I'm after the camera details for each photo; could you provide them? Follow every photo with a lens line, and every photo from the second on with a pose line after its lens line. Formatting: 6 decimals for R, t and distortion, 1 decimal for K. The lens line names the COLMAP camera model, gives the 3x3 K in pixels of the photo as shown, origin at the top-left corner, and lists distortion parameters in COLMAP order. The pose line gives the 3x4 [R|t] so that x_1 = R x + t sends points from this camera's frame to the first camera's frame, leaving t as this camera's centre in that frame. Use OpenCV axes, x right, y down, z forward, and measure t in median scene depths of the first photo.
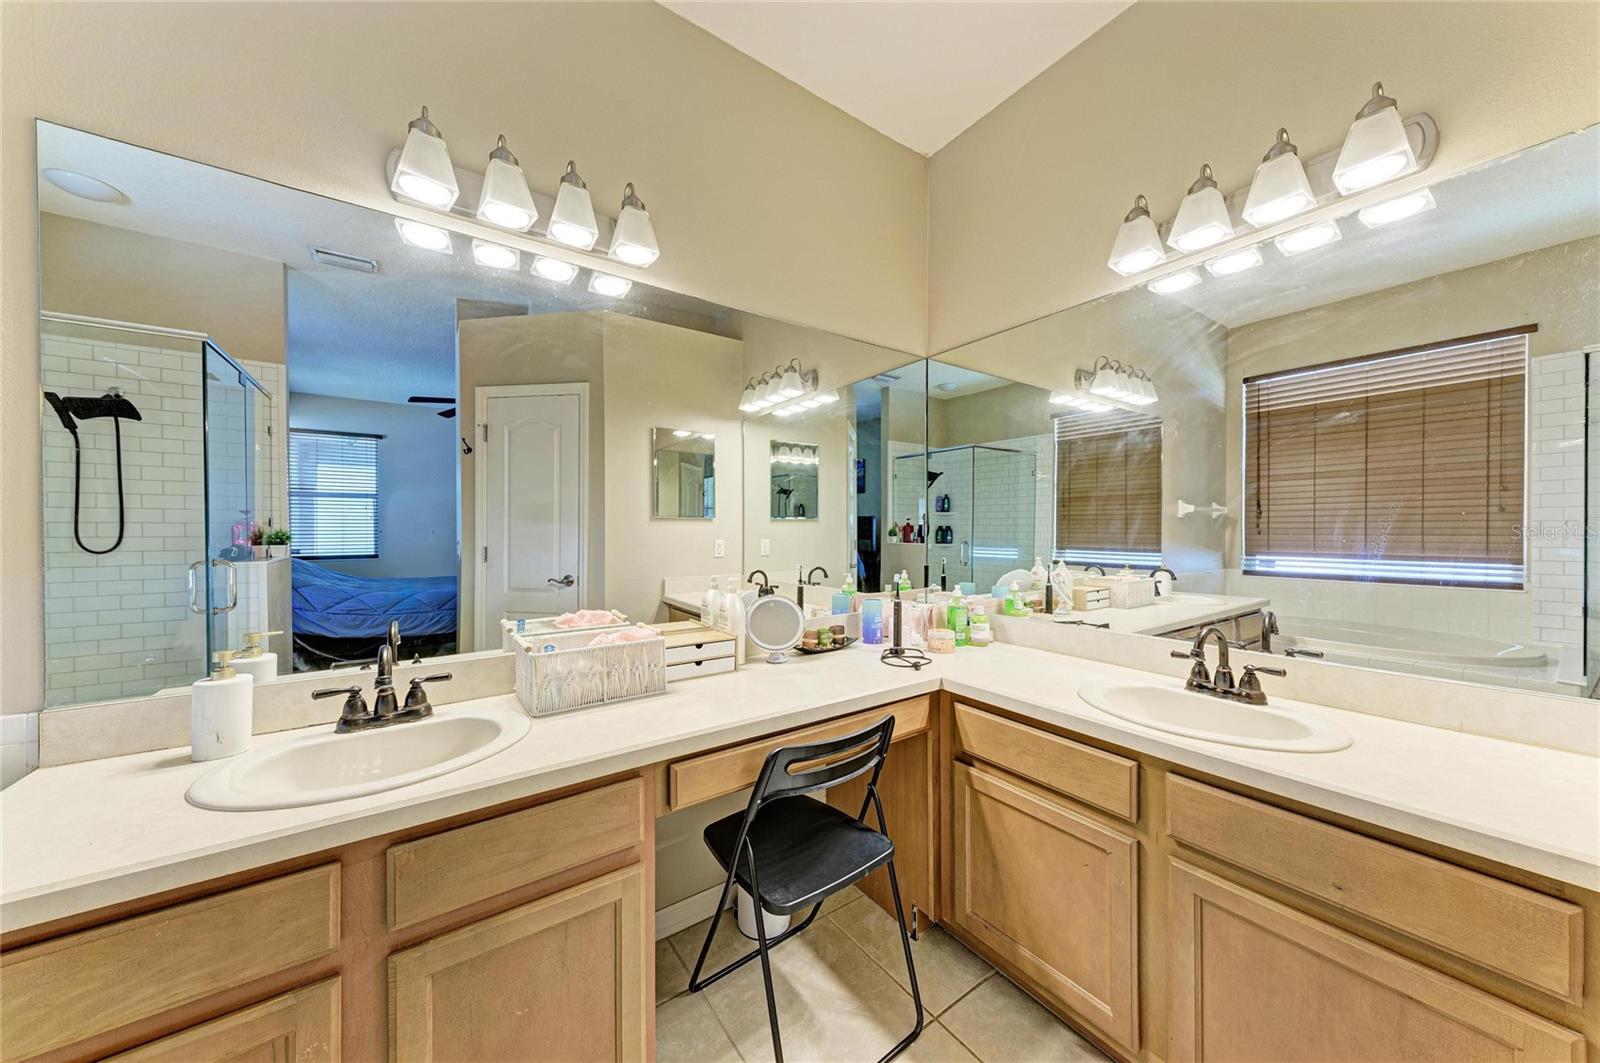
lens RADIAL K [[539.9, 0, 803.1], [0, 539.9, 532.4], [0, 0, 1]] dist [0.020724, -0.005206]
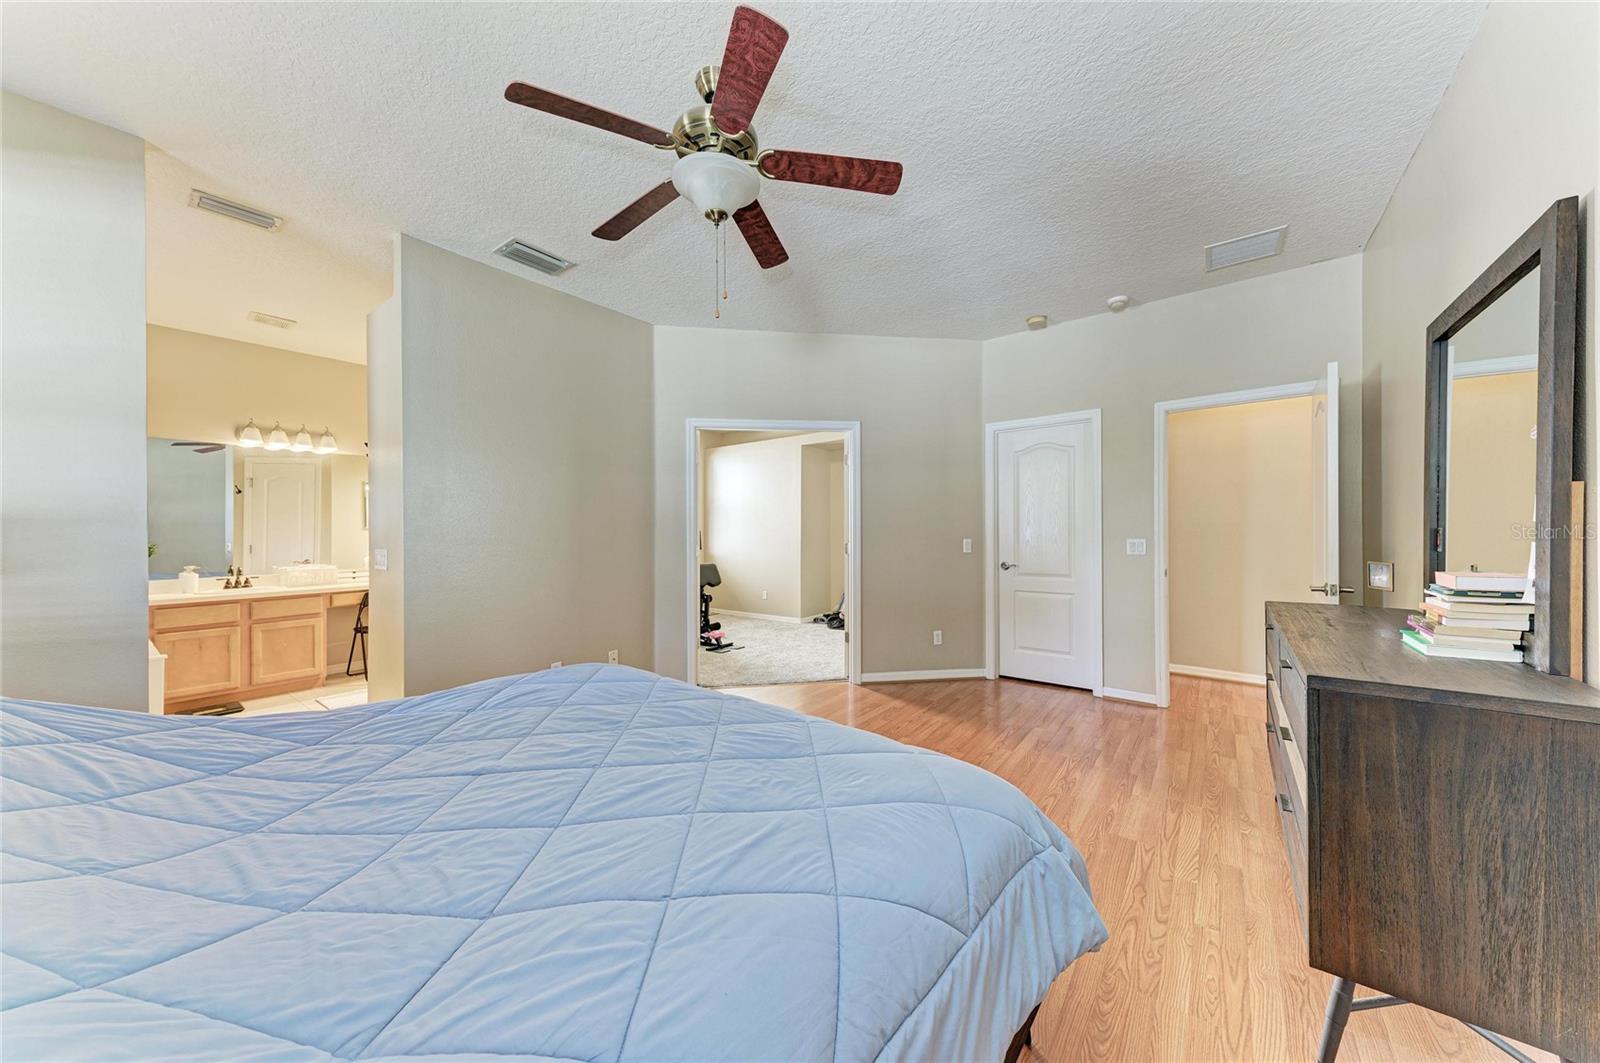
lens RADIAL K [[539.9, 0, 803.1], [0, 539.9, 532.4], [0, 0, 1]] dist [0.020724, -0.005206]
pose [[0.955014, -0.011282, 0.296347, 1.859765], [0.013551, 0.999892, -0.005602, 0.047416], [-0.296252, 0.009366, 0.955064, -3.823598]]
